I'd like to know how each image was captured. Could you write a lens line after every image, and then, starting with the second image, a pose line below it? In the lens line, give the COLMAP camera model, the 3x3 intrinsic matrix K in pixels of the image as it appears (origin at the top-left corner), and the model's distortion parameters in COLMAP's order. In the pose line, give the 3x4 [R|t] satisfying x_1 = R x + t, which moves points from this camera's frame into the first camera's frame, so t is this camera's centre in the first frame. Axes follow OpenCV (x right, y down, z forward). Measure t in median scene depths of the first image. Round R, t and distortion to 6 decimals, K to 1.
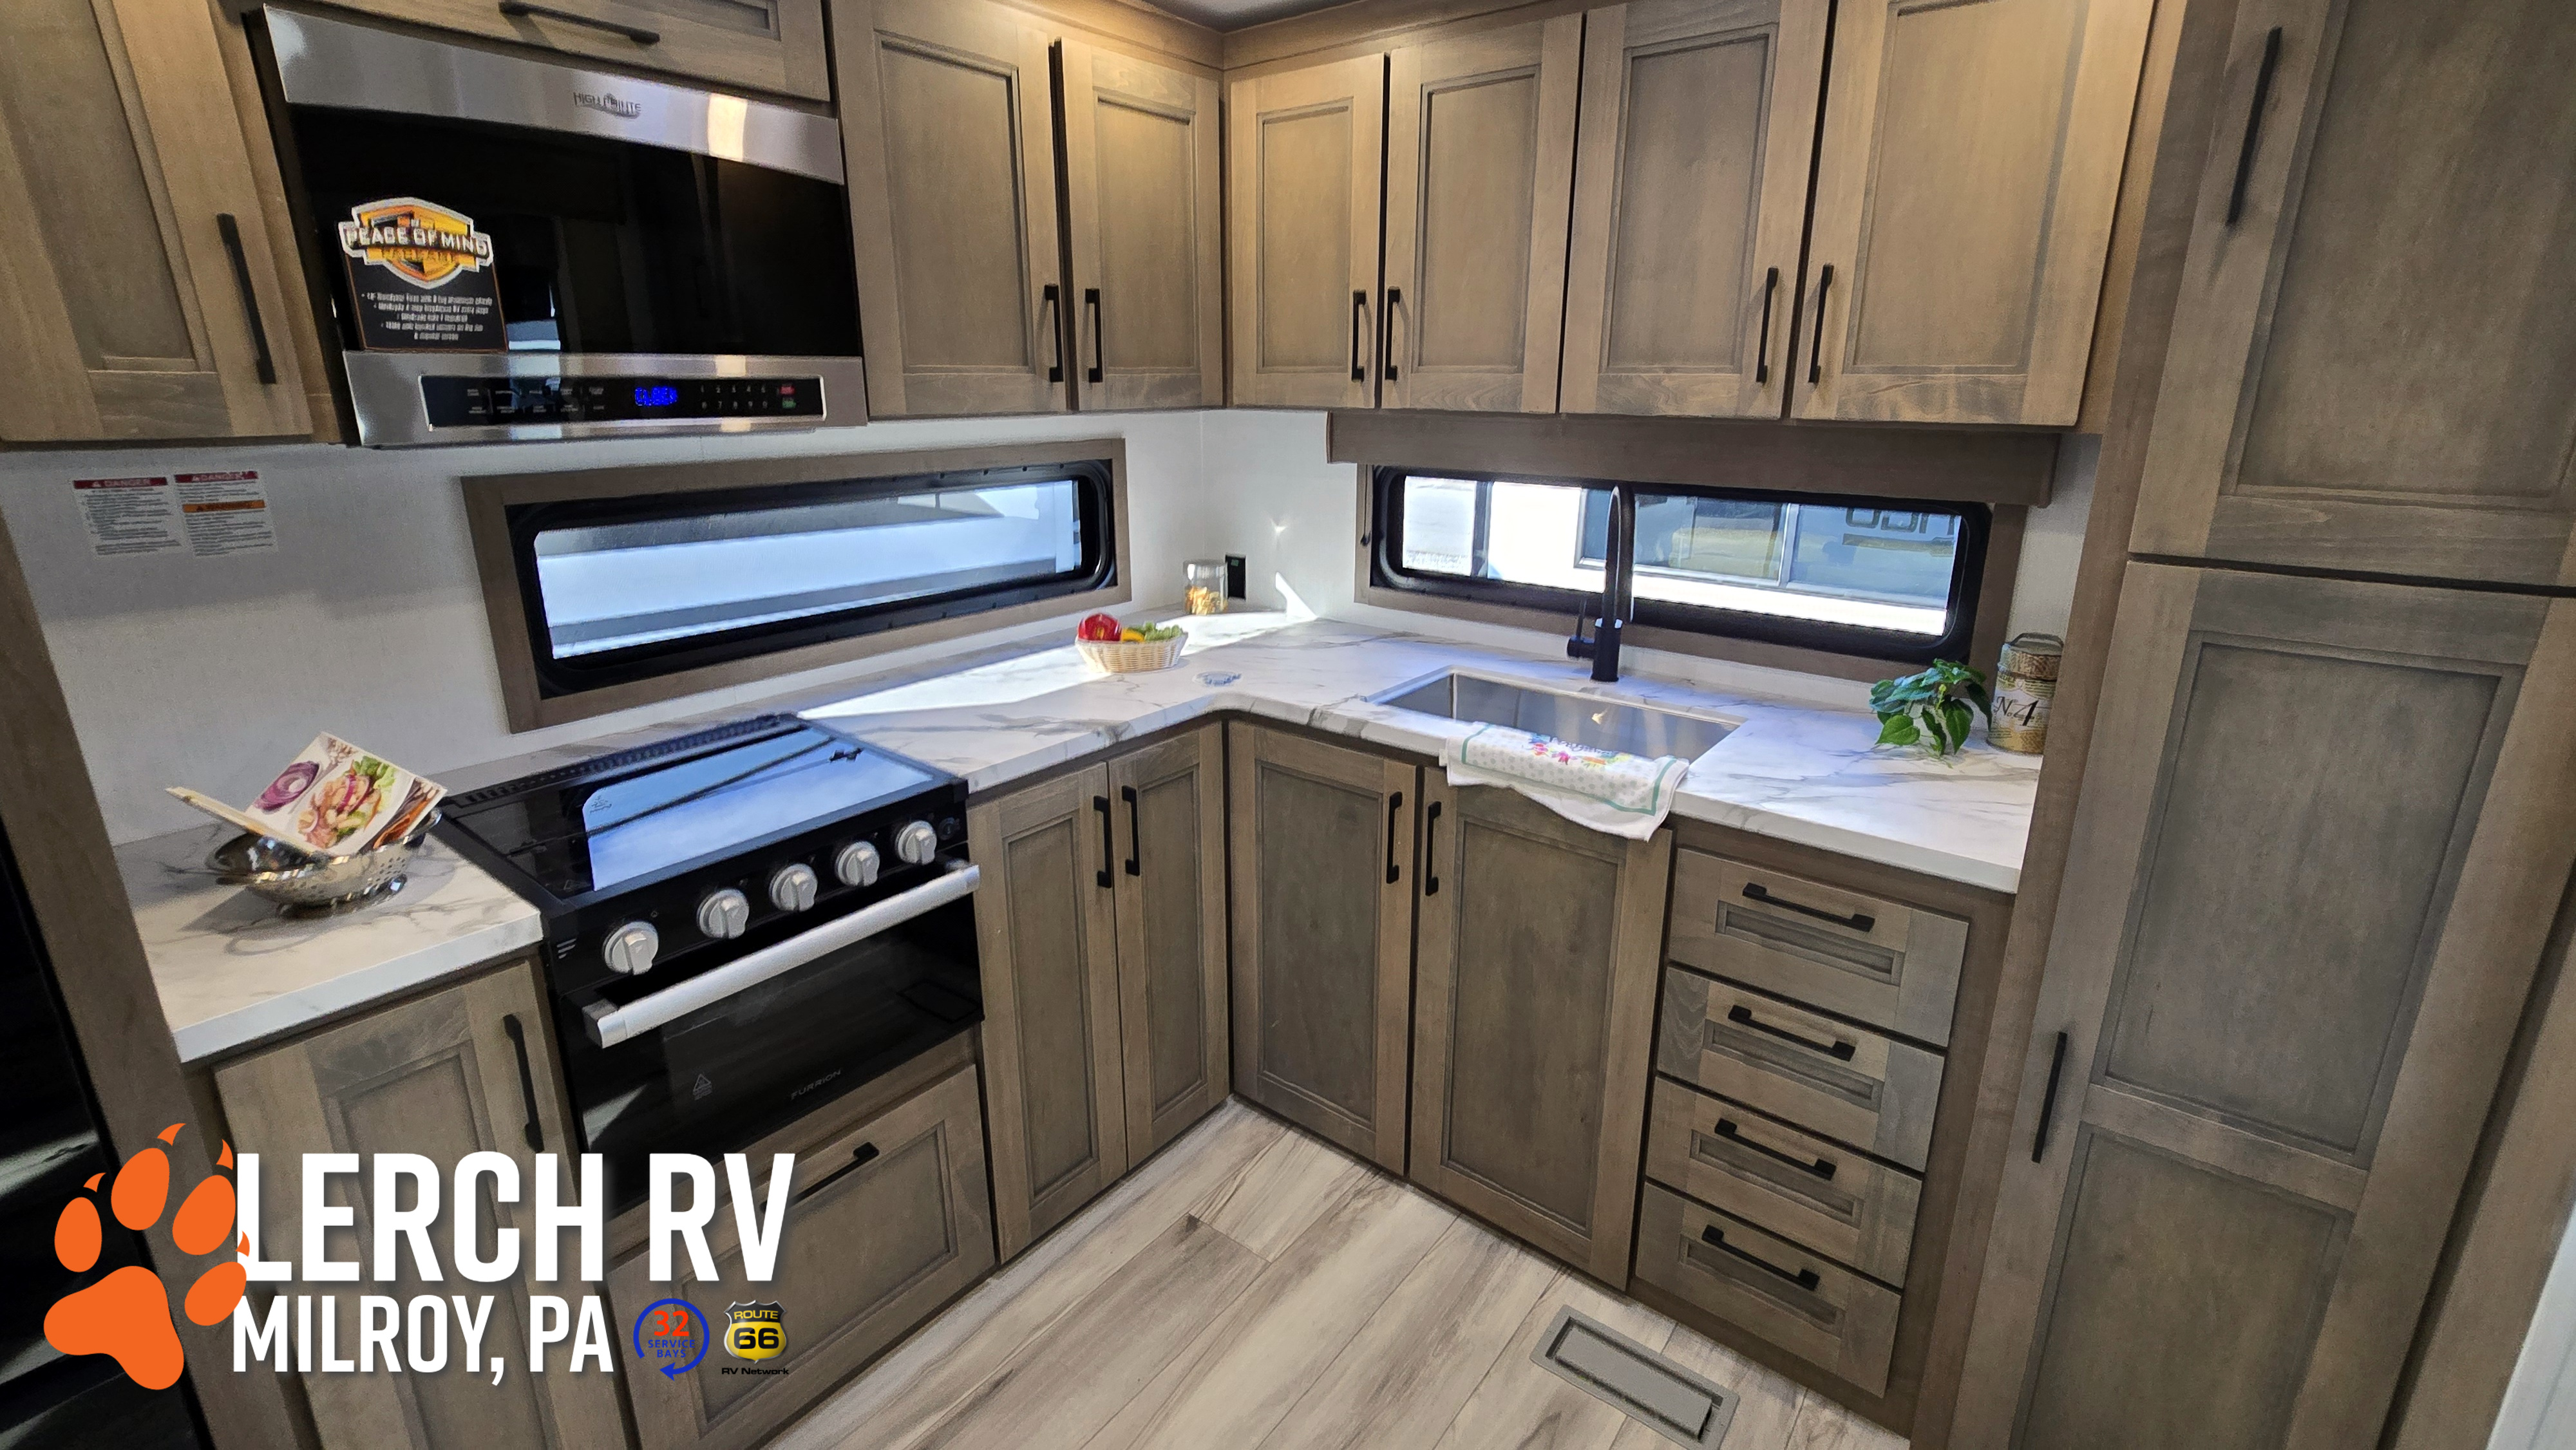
lens RADIAL K [[1090.7, 0, 1311.3], [0, 1090.7, 669.6], [0, 0, 1]] dist [-0.005503, -0.000246]
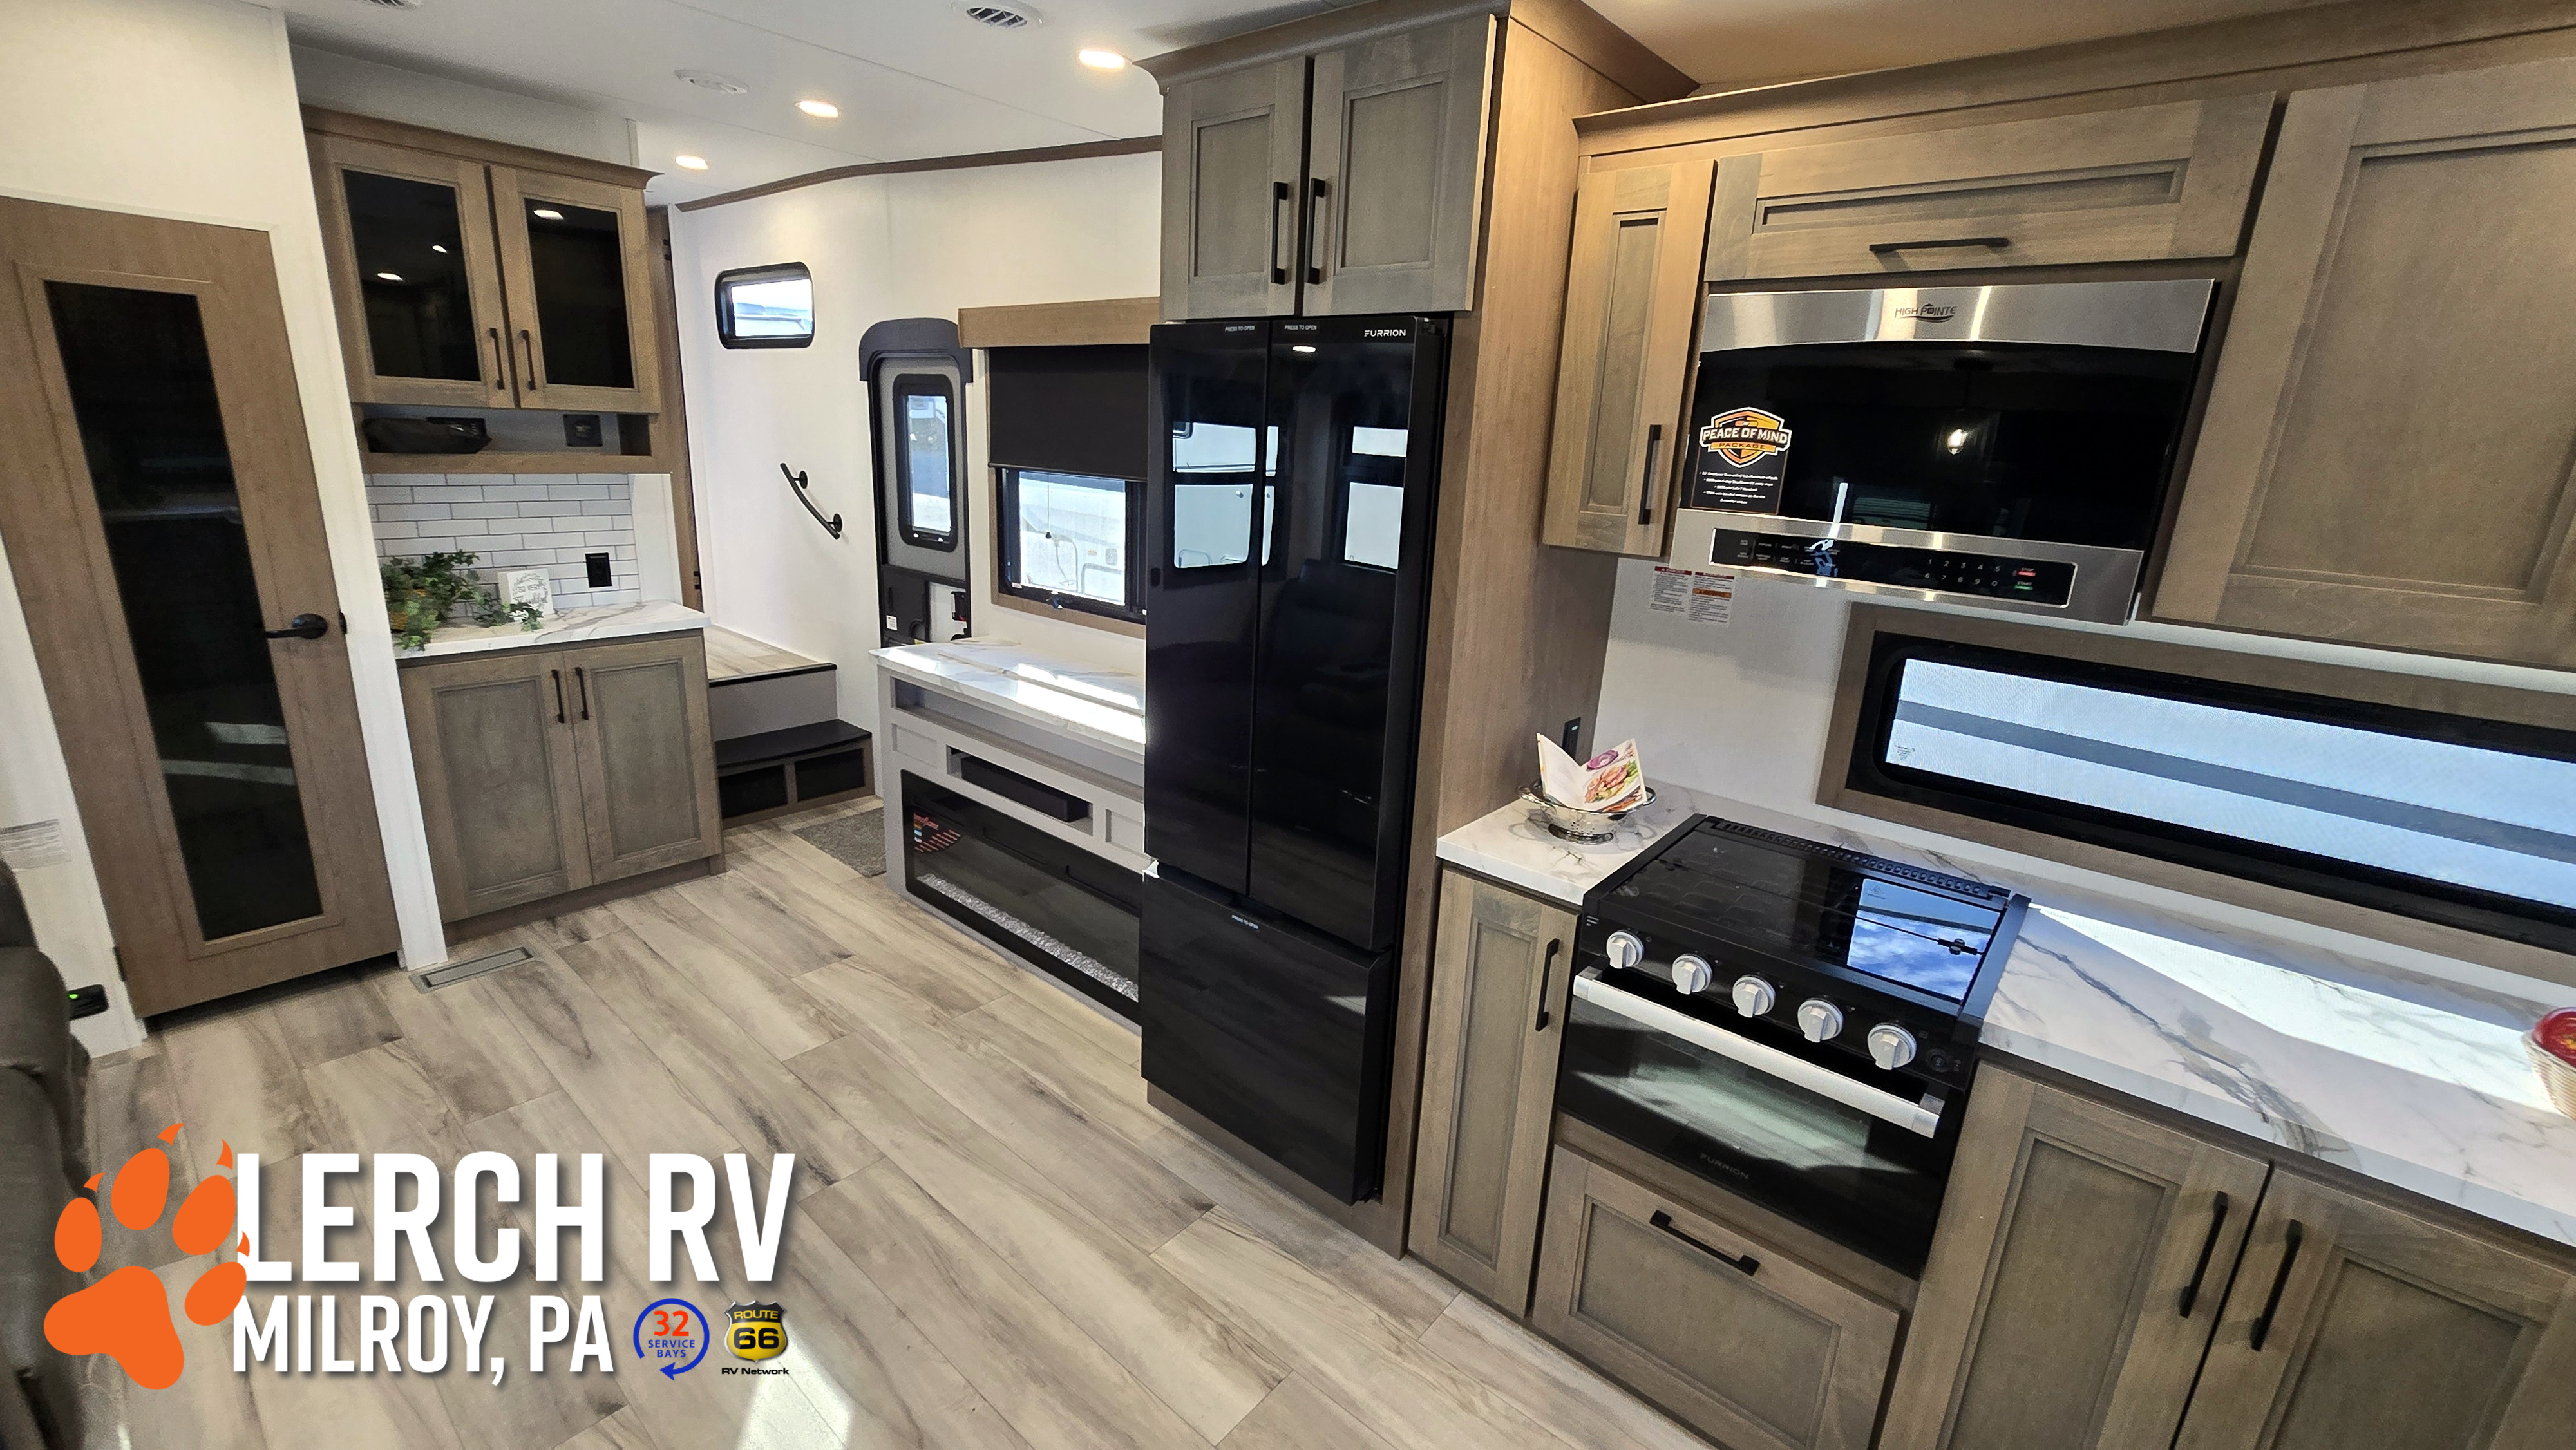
lens RADIAL K [[1051.3, 0, 1285.6], [0, 1051.3, 707.5], [0, 0, 1]] dist [-0.005651, 0.001276]
pose [[-0.050967, 0.261153, -0.963951, 0.414306], [-0.301977, 0.915995, 0.264127, -0.170616], [0.951952, 0.304553, 0.032176, 0.336702]]
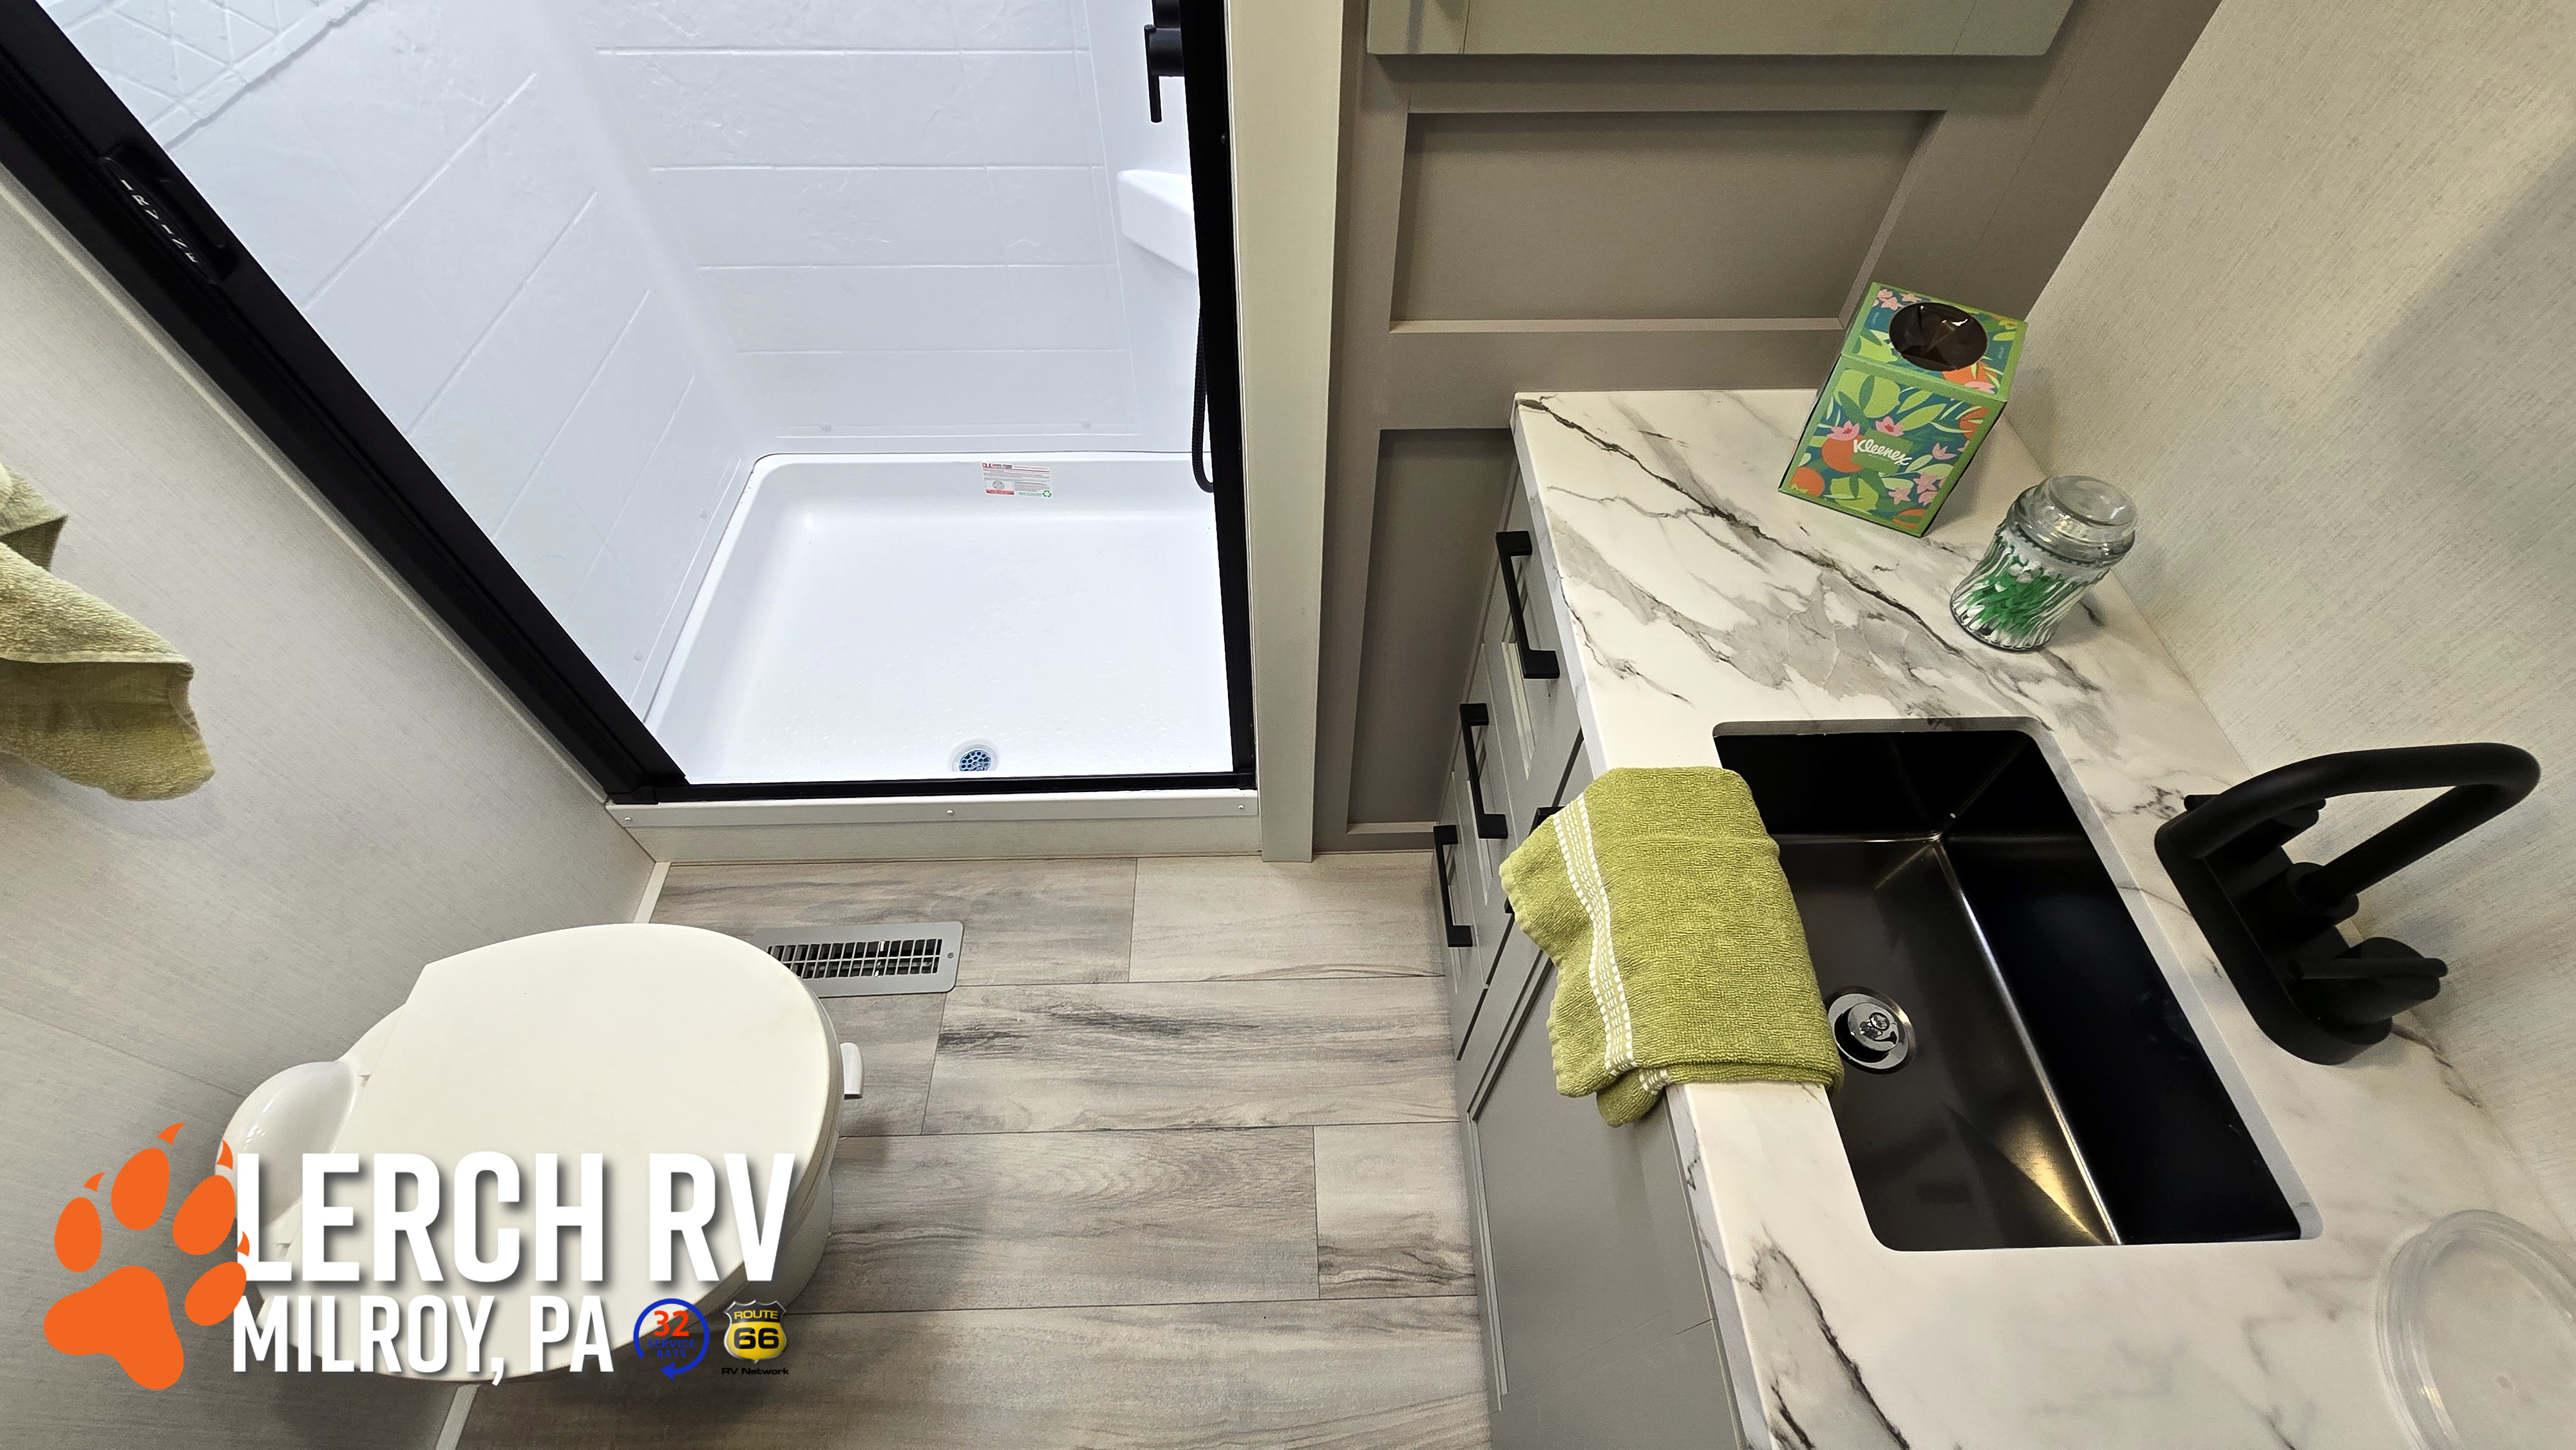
lens RADIAL K [[1051.3, 0, 1292.8], [0, 1051.3, 705.0], [0, 0, 1]] dist [-0.005651, 0.001276]
pose [[-0.629107, -0.619998, 0.468858, -1.044037], [0.199787, 0.453941, 0.868345, 0.091565], [-0.751206, 0.639953, -0.161710, -0.217439]]
